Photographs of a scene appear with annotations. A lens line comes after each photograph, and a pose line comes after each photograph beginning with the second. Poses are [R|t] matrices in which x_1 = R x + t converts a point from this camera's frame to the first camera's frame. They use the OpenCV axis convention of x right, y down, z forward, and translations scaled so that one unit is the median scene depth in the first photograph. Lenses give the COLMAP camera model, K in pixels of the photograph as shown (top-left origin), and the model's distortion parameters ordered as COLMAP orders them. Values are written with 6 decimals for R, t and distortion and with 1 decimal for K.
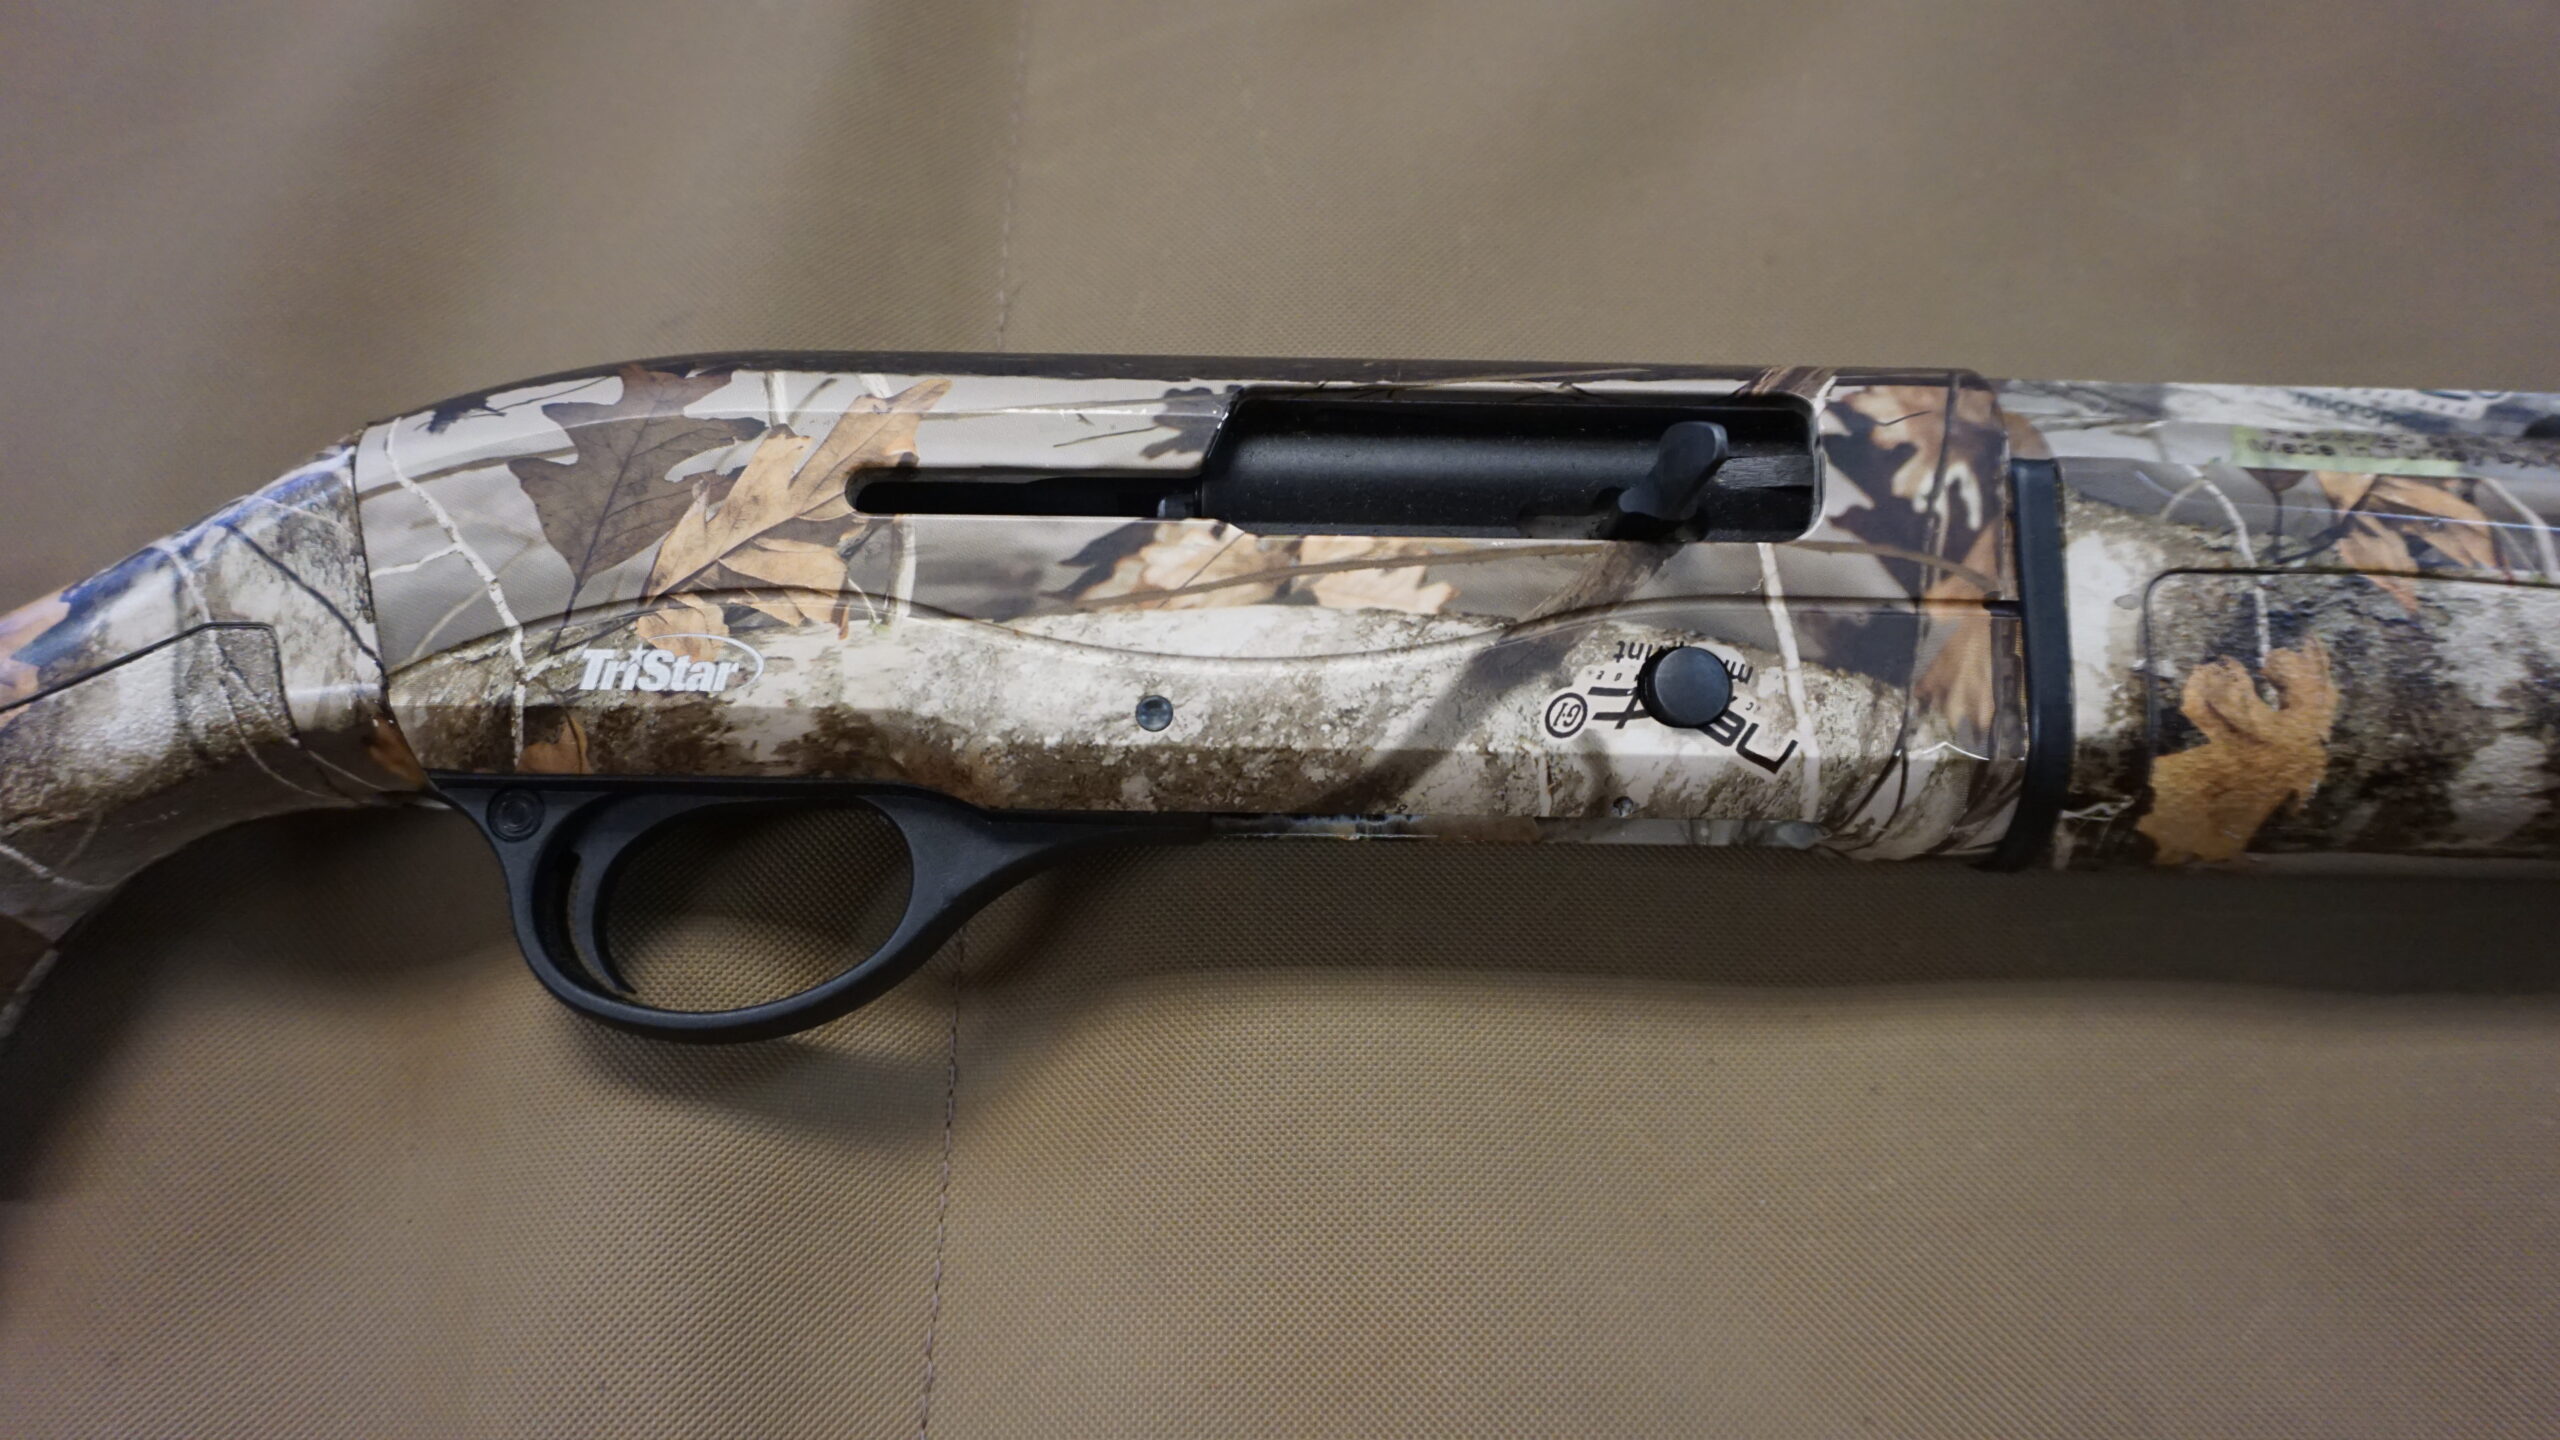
lens RADIAL K [[1935.9, 0, 1276.5], [0, 1935.9, 717.9], [0, 0, 1]] dist [0.004448, 0.009636]
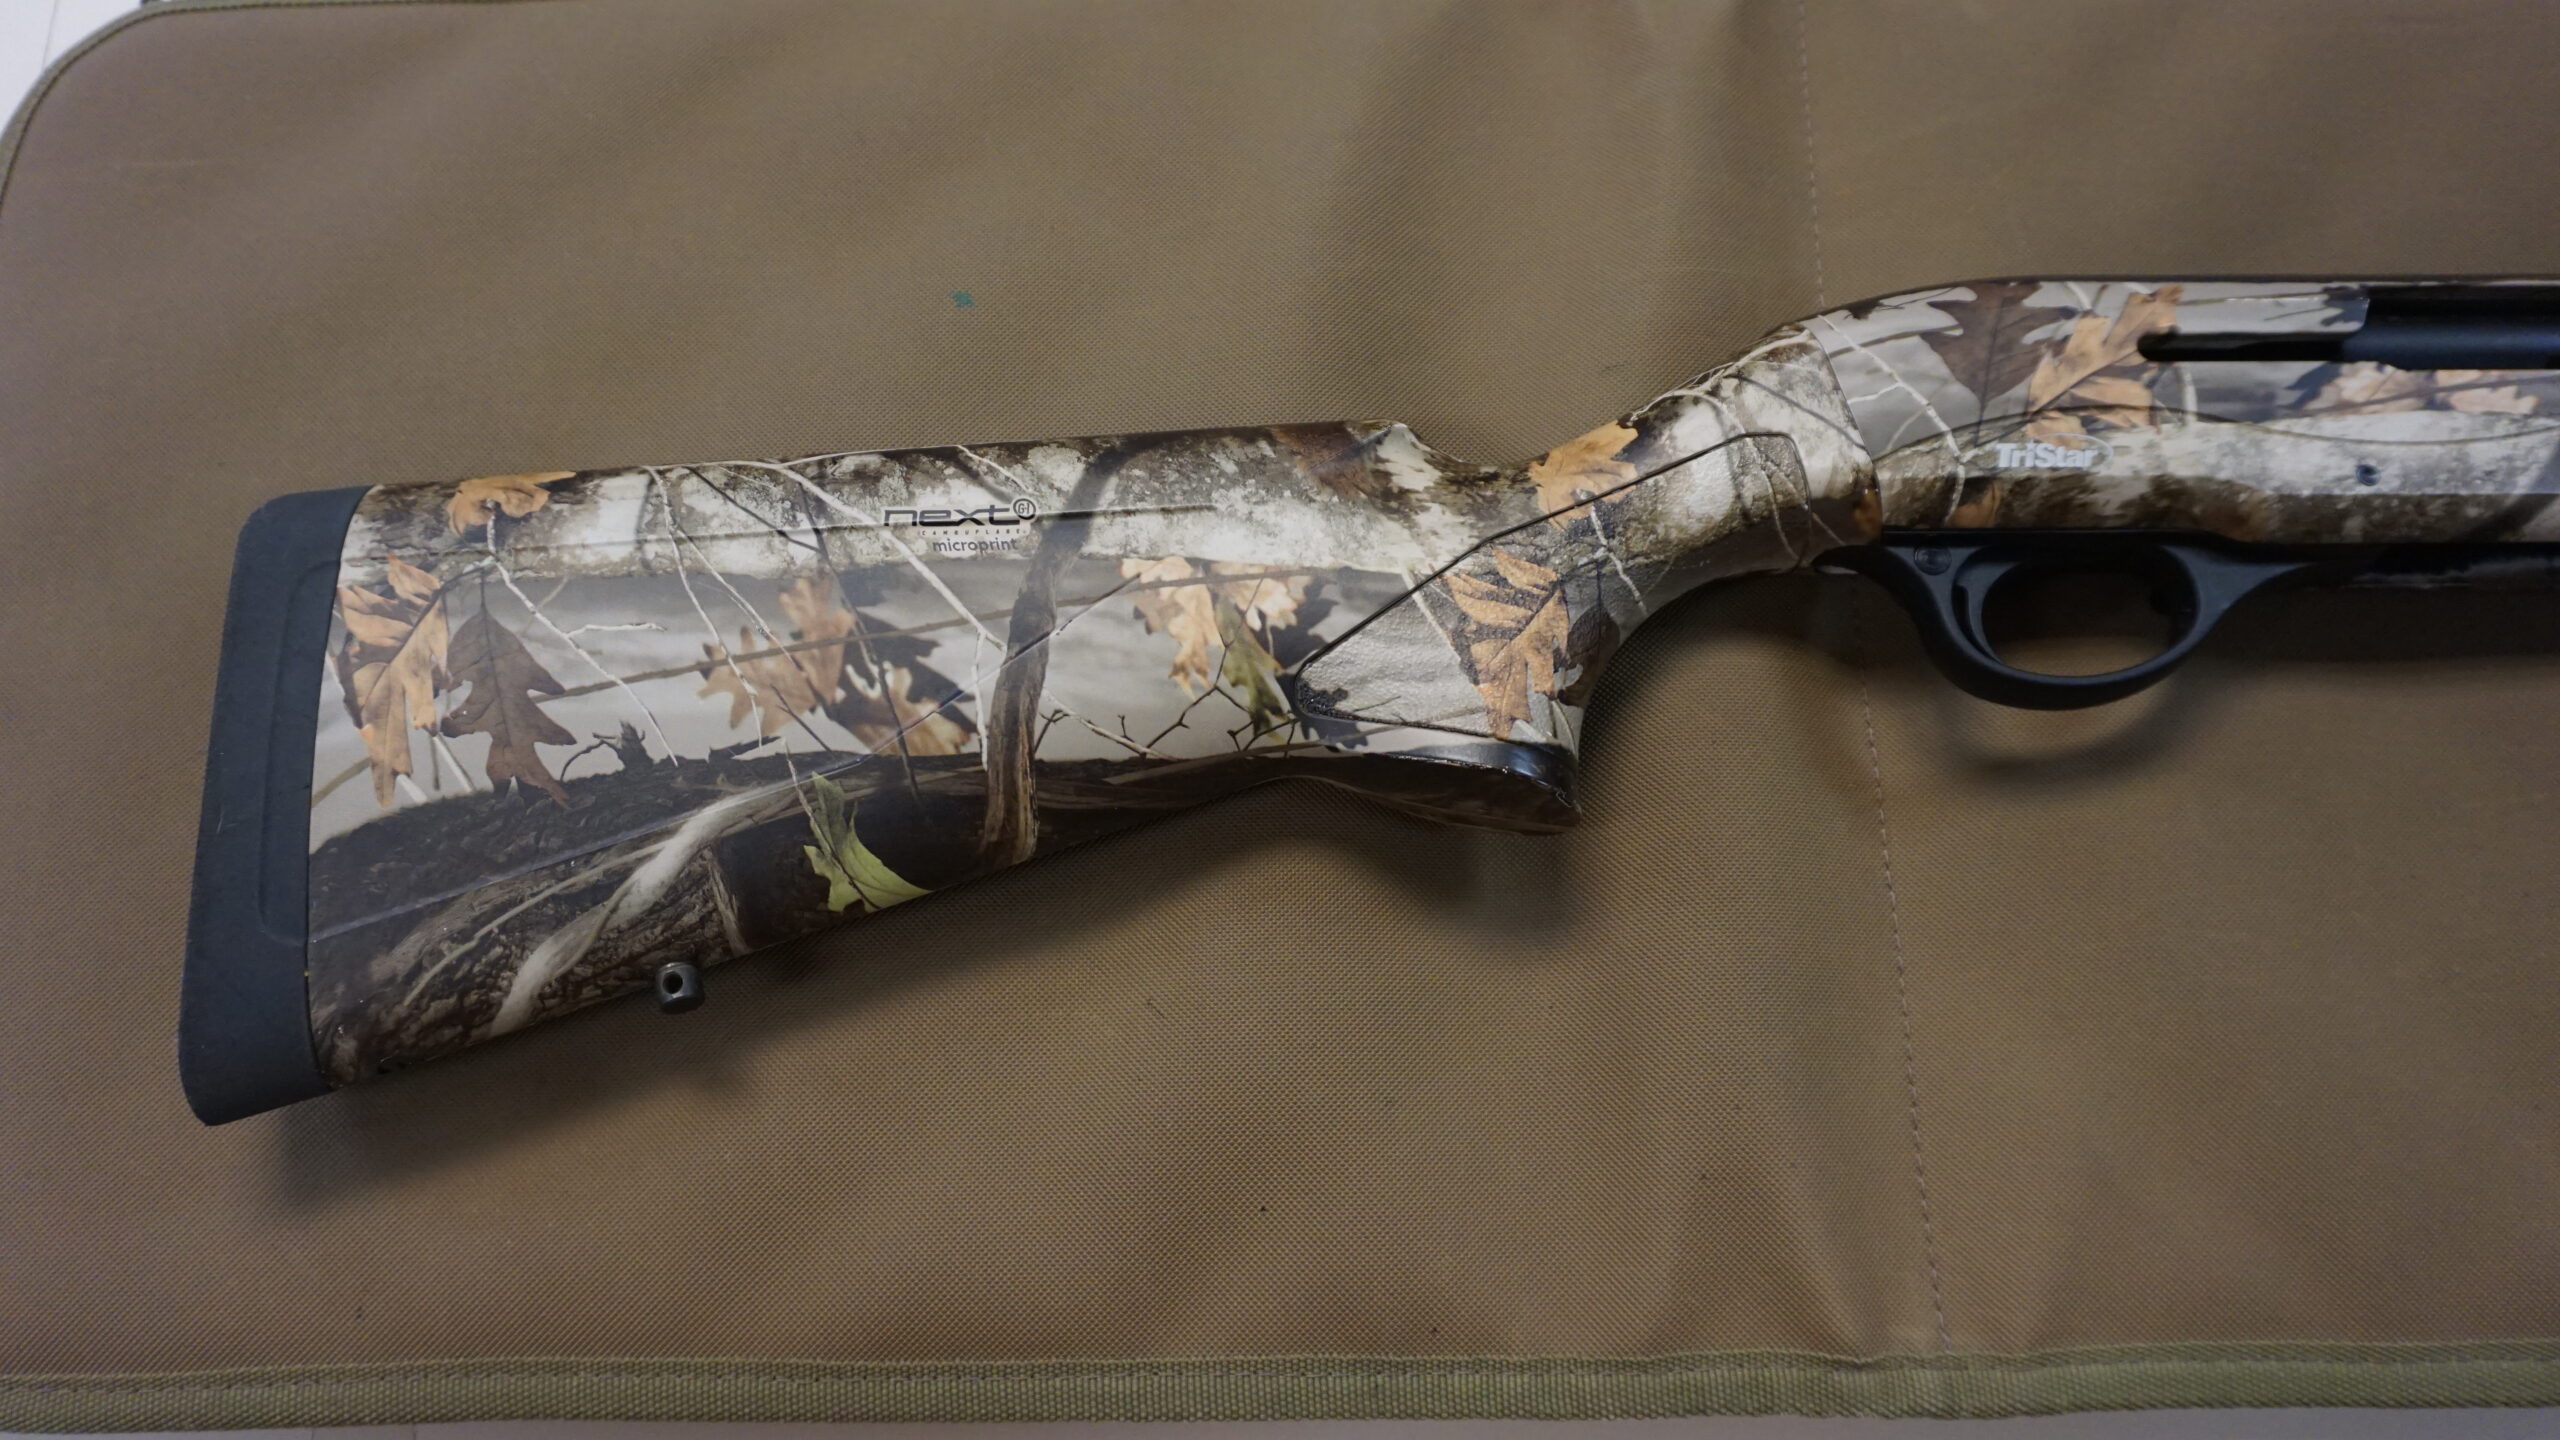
lens RADIAL K [[1935.9, 0, 1282.7], [0, 1935.9, 720.0], [0, 0, 1]] dist [0.004448, 0.009636]
pose [[0.998959, -0.016916, 0.042366, -0.994727], [0.023071, 0.988522, -0.149303, 0.401478], [-0.039354, 0.150125, 0.987883, -0.480052]]
